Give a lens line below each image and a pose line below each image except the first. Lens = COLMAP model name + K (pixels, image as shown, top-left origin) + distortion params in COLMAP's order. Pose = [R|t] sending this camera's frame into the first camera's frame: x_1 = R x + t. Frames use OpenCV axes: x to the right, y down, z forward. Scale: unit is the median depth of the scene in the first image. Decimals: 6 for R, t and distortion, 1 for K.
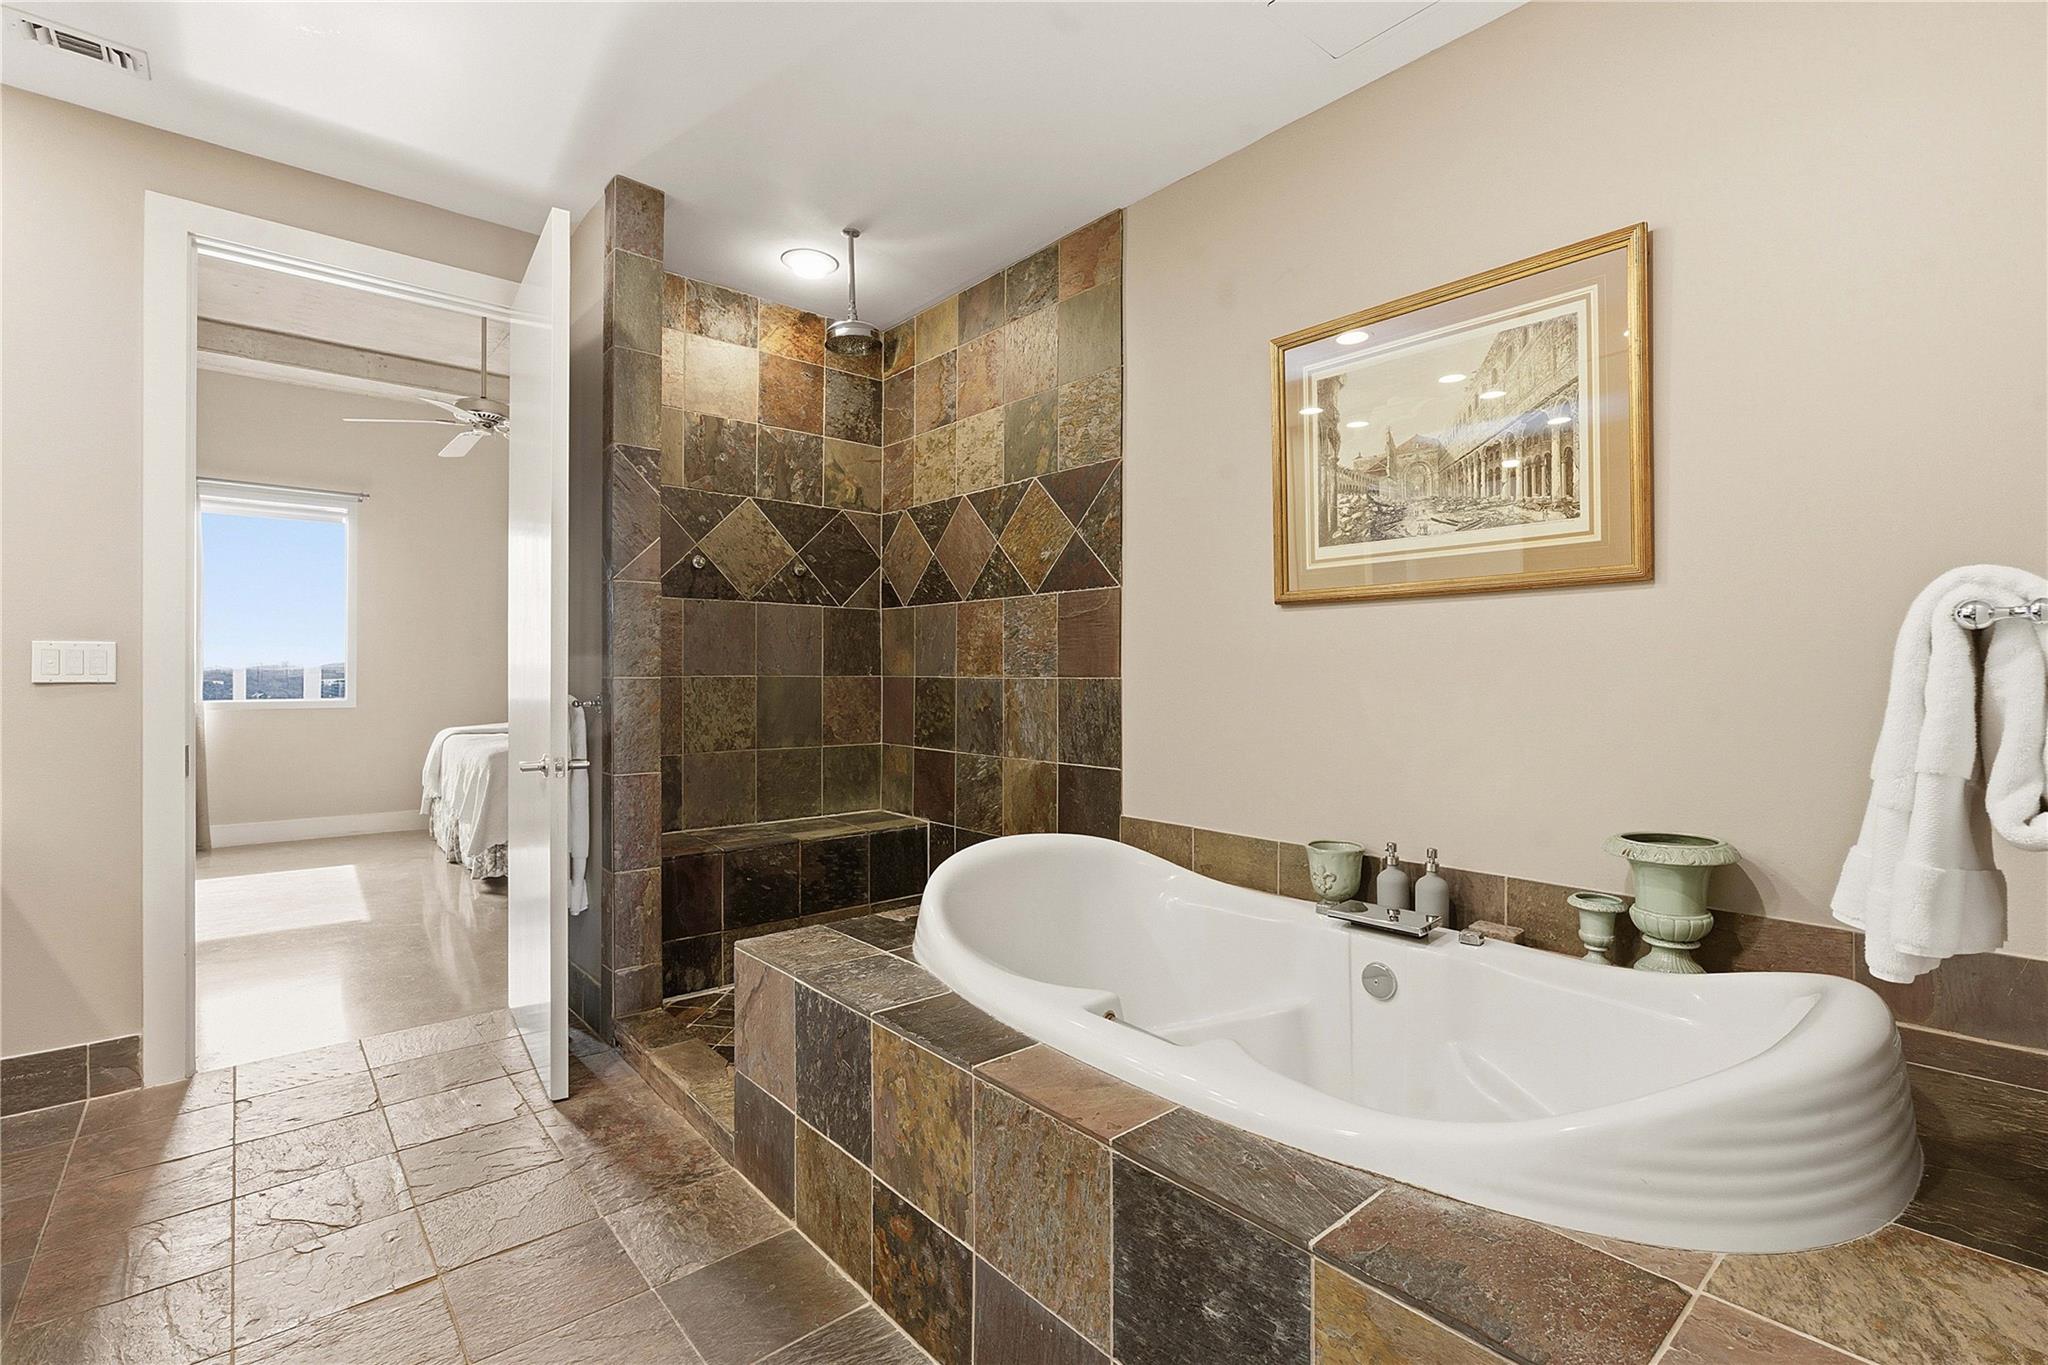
lens RADIAL K [[917.1, 0, 1019.0], [0, 917.1, 673.5], [0, 0, 1]] dist [-0.019828, 0.008420]
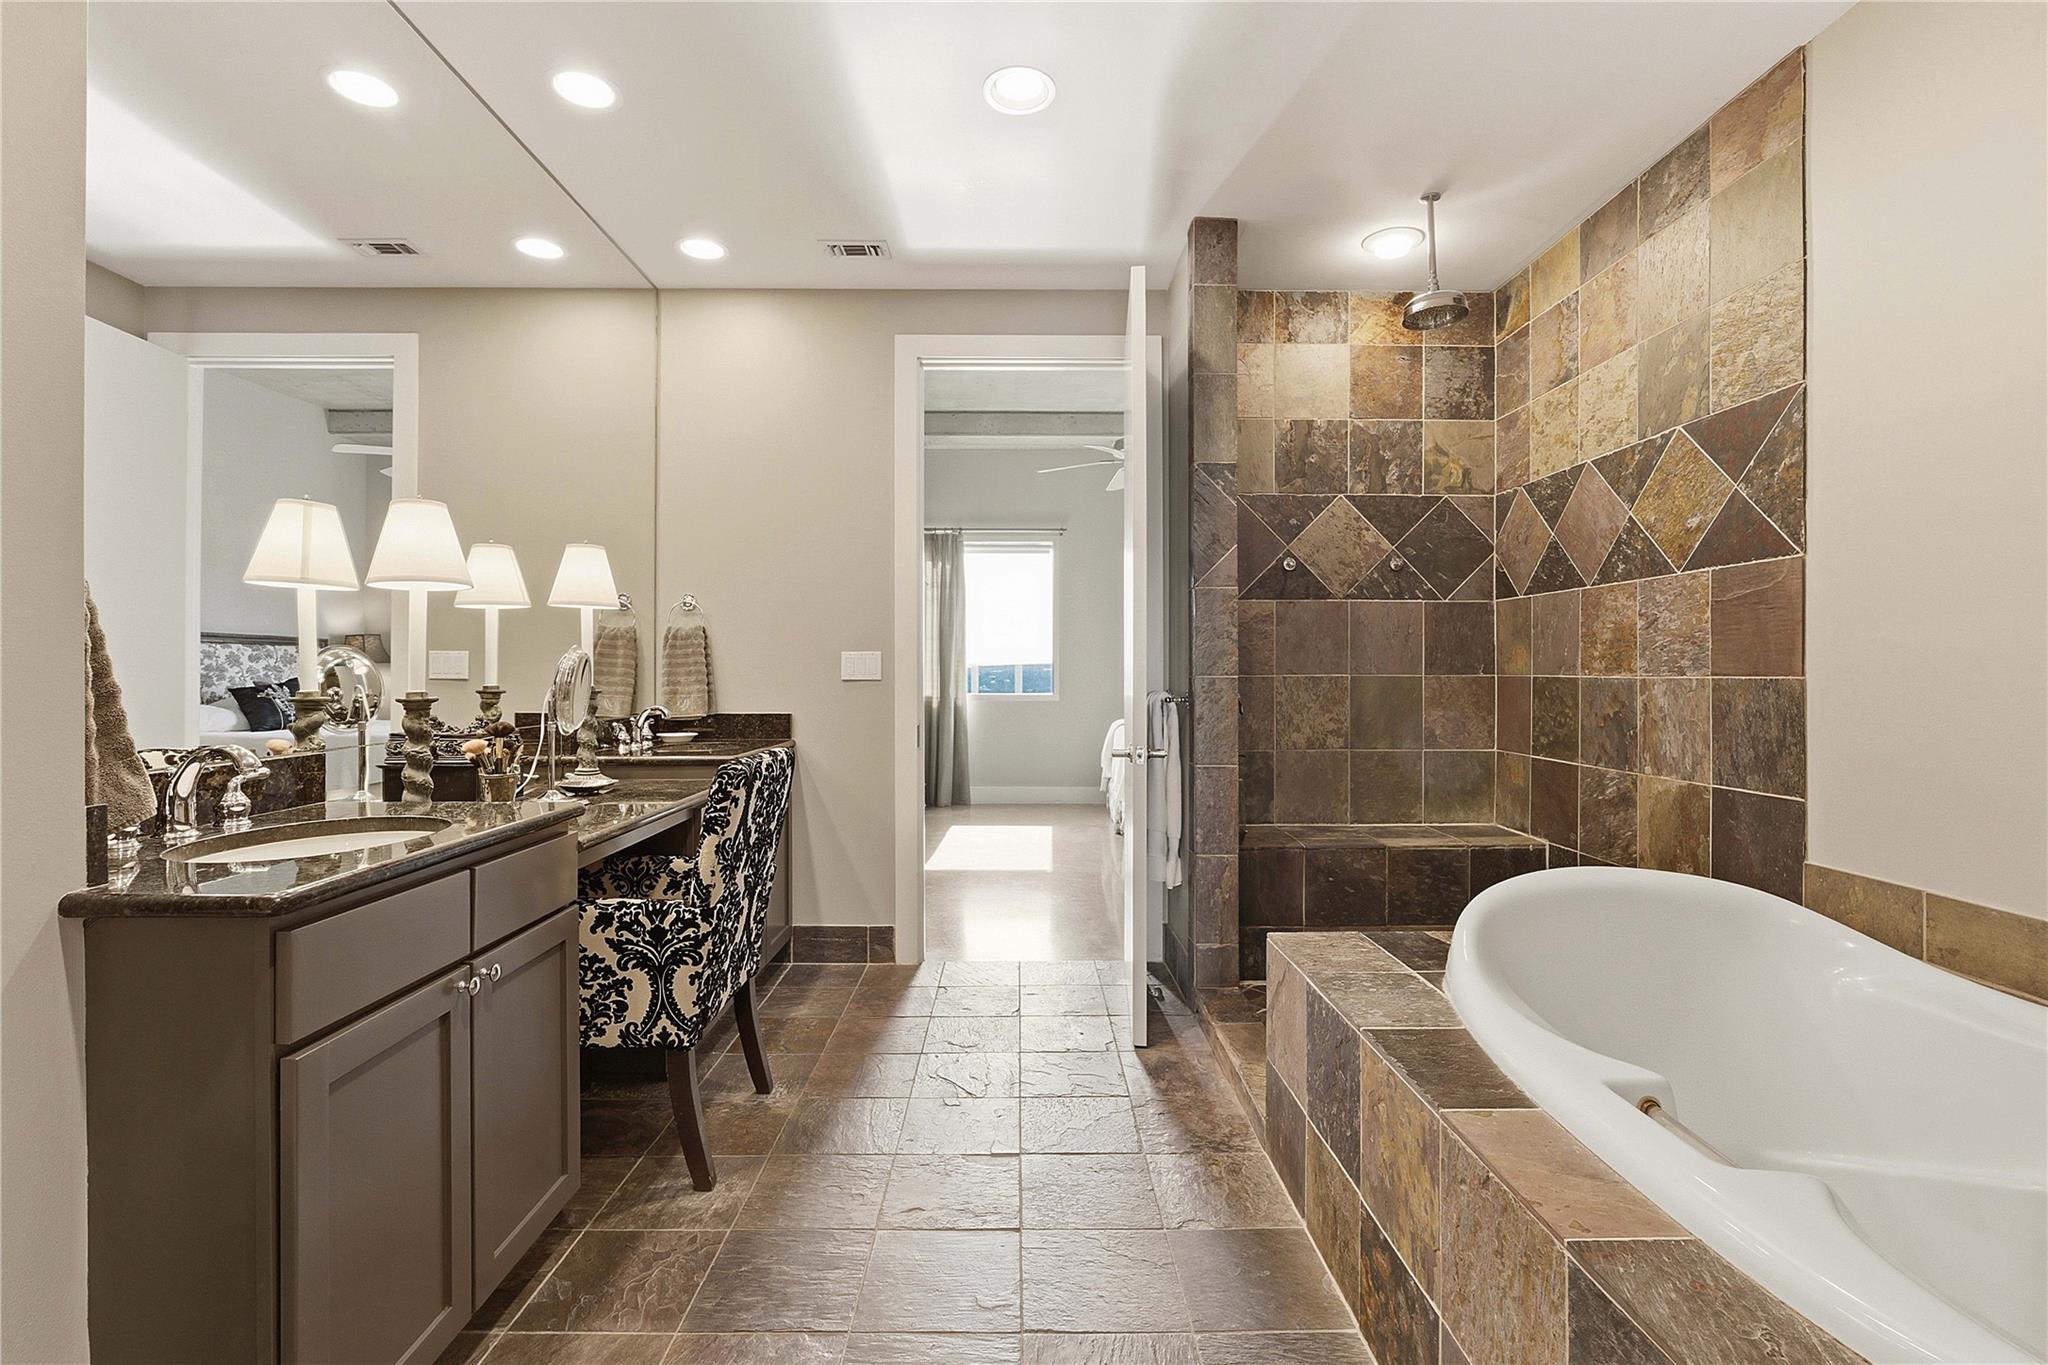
lens RADIAL K [[917.1, 0, 1019.0], [0, 917.1, 673.5], [0, 0, 1]] dist [-0.019828, 0.008420]
pose [[0.761303, -0.001627, -0.648394, 0.100685], [0.002104, 0.999998, -0.000040, 0.000365], [0.648393, -0.001334, 0.761305, 0.023975]]
